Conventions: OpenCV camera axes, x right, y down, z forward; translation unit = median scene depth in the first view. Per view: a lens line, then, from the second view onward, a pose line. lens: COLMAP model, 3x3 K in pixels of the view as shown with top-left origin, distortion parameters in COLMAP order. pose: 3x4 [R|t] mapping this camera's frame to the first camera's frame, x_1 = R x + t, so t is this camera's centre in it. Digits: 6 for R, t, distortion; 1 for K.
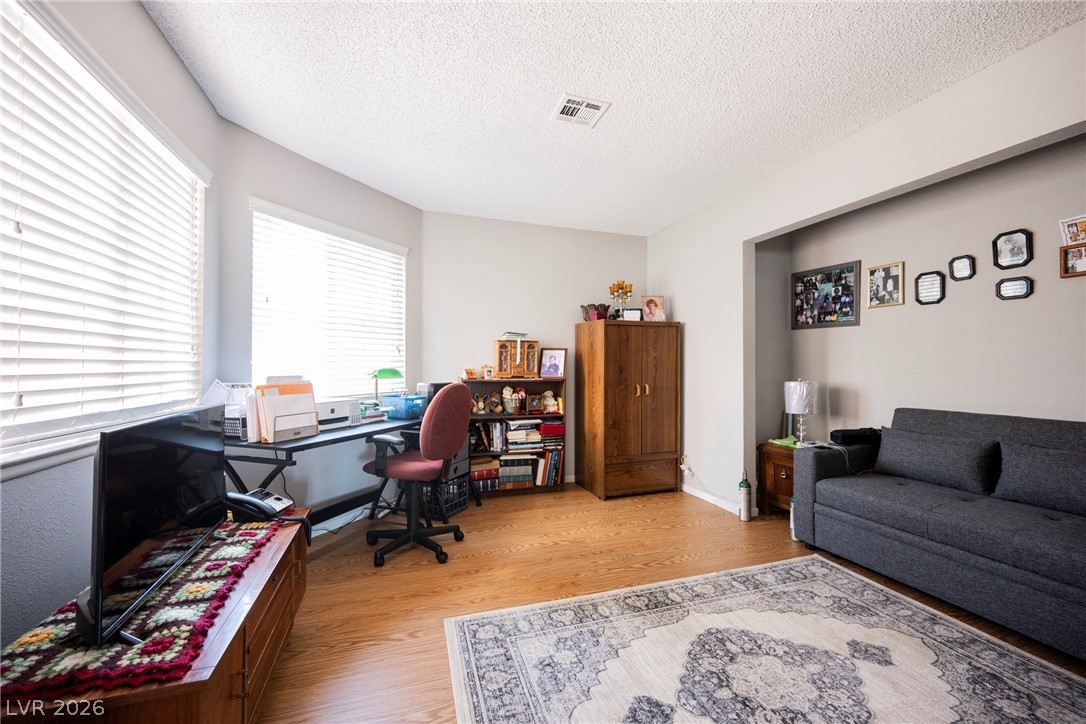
lens RADIAL K [[425.8, 0, 503.7], [0, 425.8, 346.7], [0, 0, 1]] dist [-0.002653, 0.000465]
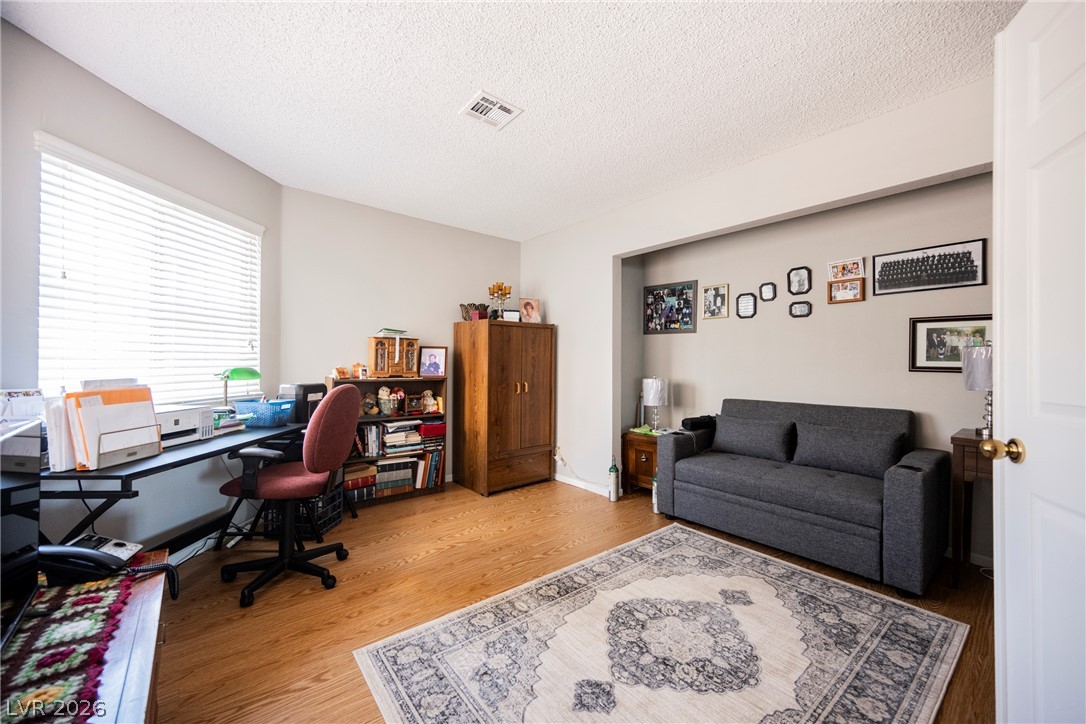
lens RADIAL K [[425.8, 0, 506.9], [0, 425.8, 346.0], [0, 0, 1]] dist [-0.002653, 0.000465]
pose [[0.933210, 0.016229, 0.358965, -0.150026], [-0.018225, 0.999832, 0.002177, -0.005082], [-0.358870, -0.008574, 0.933348, 0.054534]]
